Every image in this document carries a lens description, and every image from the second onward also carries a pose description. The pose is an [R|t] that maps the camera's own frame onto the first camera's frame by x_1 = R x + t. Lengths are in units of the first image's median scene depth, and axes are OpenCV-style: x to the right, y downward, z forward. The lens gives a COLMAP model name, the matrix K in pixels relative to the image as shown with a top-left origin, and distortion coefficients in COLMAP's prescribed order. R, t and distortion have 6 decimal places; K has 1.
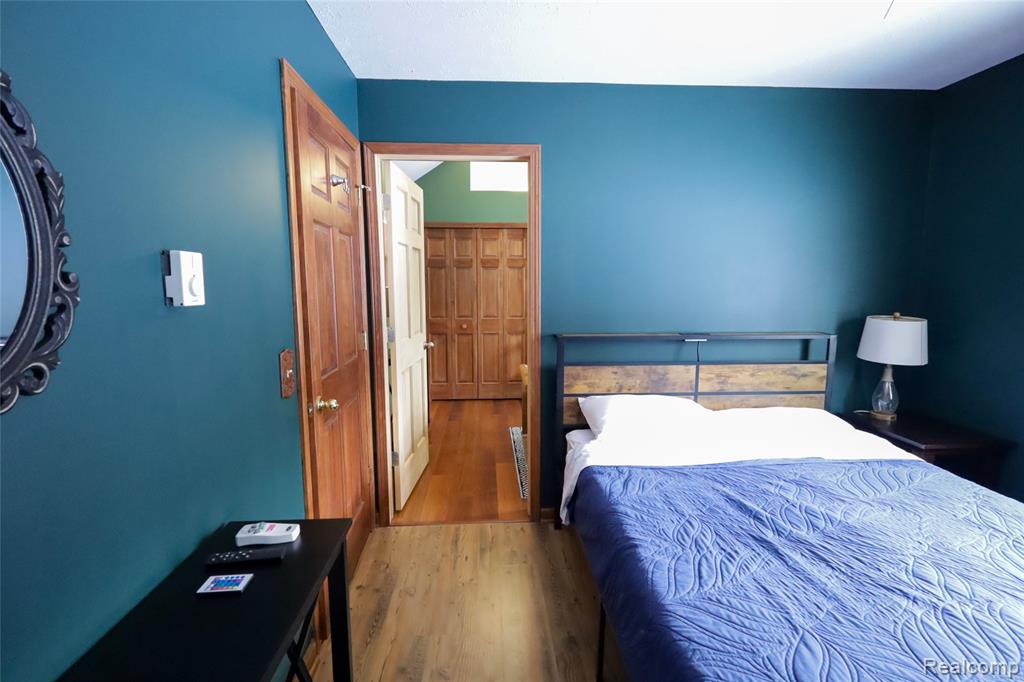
lens RADIAL K [[471.6, 0, 512.0], [0, 471.6, 341.0], [0, 0, 1]] dist [-0.002414, 0.000056]
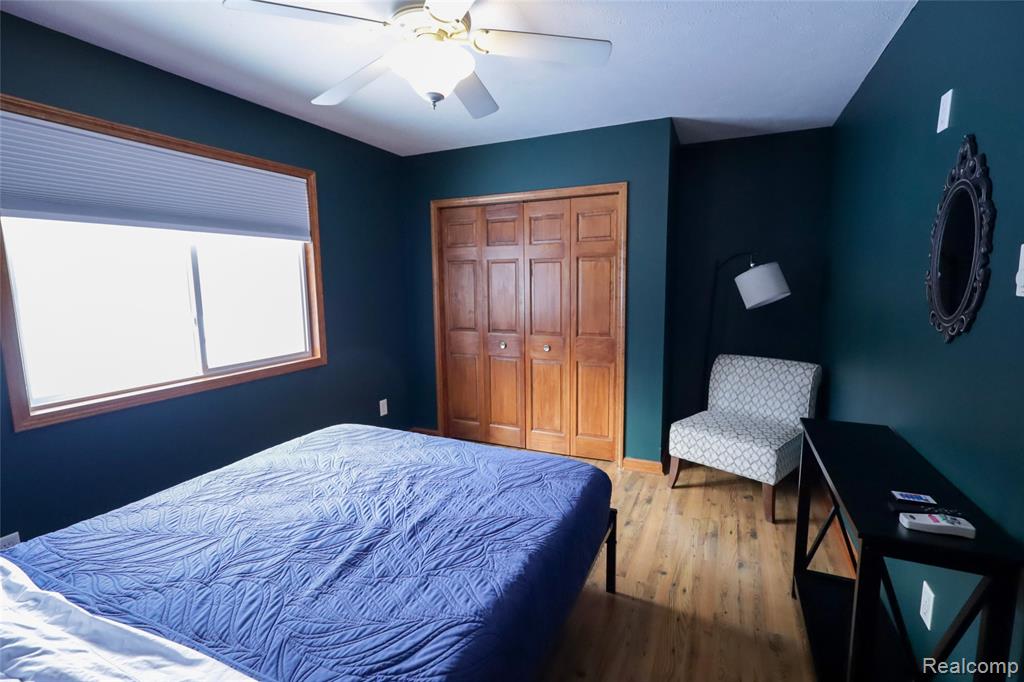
lens RADIAL K [[471.6, 0, 512.0], [0, 471.6, 341.0], [0, 0, 1]] dist [-0.002414, 0.000056]
pose [[-0.884604, -0.042286, 0.464422, -0.054488], [0.073143, 0.970974, 0.227728, -0.087321], [-0.460571, 0.235418, -0.855834, 0.718674]]
